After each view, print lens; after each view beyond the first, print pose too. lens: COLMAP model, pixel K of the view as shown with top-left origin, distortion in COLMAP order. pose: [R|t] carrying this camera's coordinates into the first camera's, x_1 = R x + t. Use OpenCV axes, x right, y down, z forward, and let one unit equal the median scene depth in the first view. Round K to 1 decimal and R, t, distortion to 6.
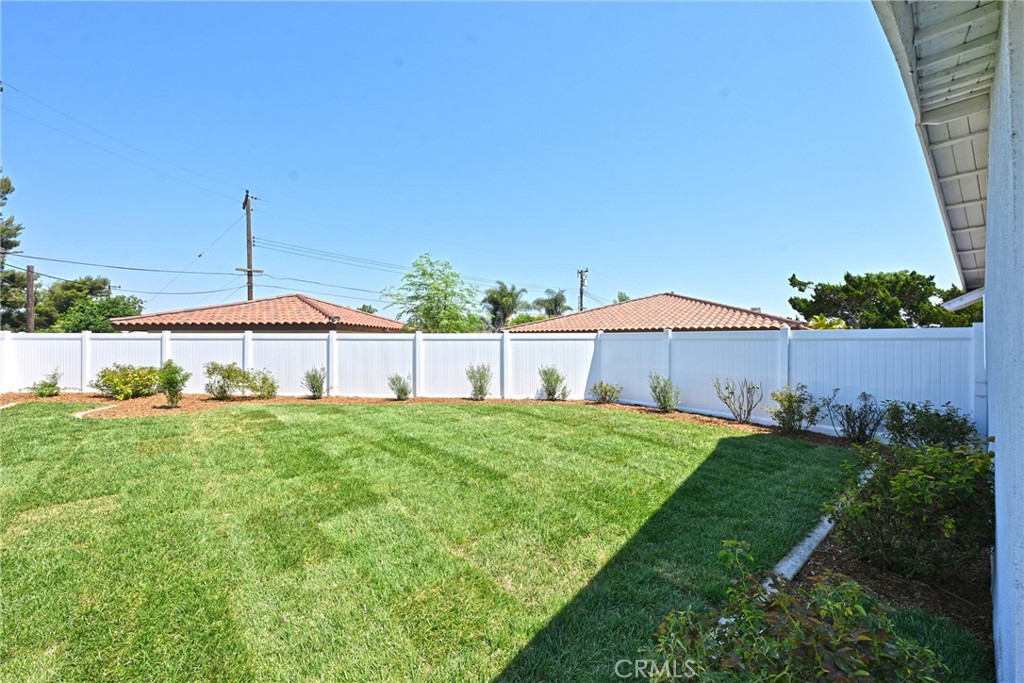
lens RADIAL K [[402.6, 0, 512.9], [0, 402.6, 343.1], [0, 0, 1]] dist [0.001374, -0.000104]
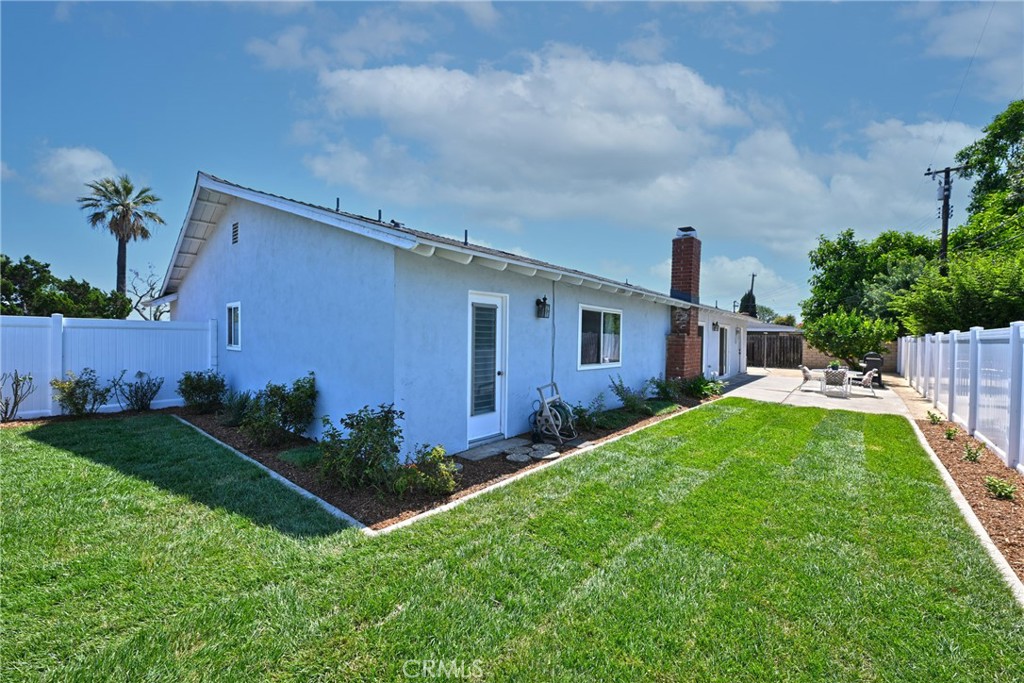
lens RADIAL K [[402.6, 0, 512.9], [0, 402.6, 343.1], [0, 0, 1]] dist [0.001374, -0.000104]
pose [[-0.165891, -0.016012, 0.986014, -0.471639], [-0.014757, 0.999797, 0.013753, 0.000958], [-0.986034, -0.012269, -0.166094, 0.067915]]
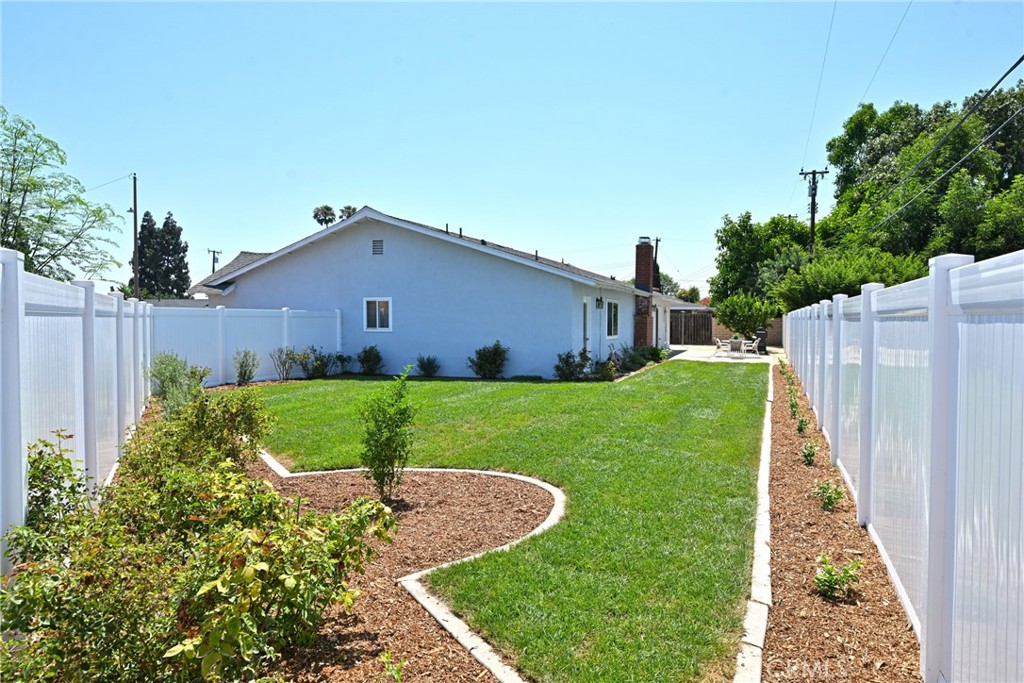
lens RADIAL K [[691.2, 0, 512.0], [0, 691.2, 341.5], [0, 0, 1]] dist [-0.000209, 0.000010]
pose [[-0.498052, -0.028551, 0.866677, -1.836277], [-0.001415, 0.999483, 0.032113, -0.000229], [-0.867146, 0.014768, -0.497835, 1.550840]]
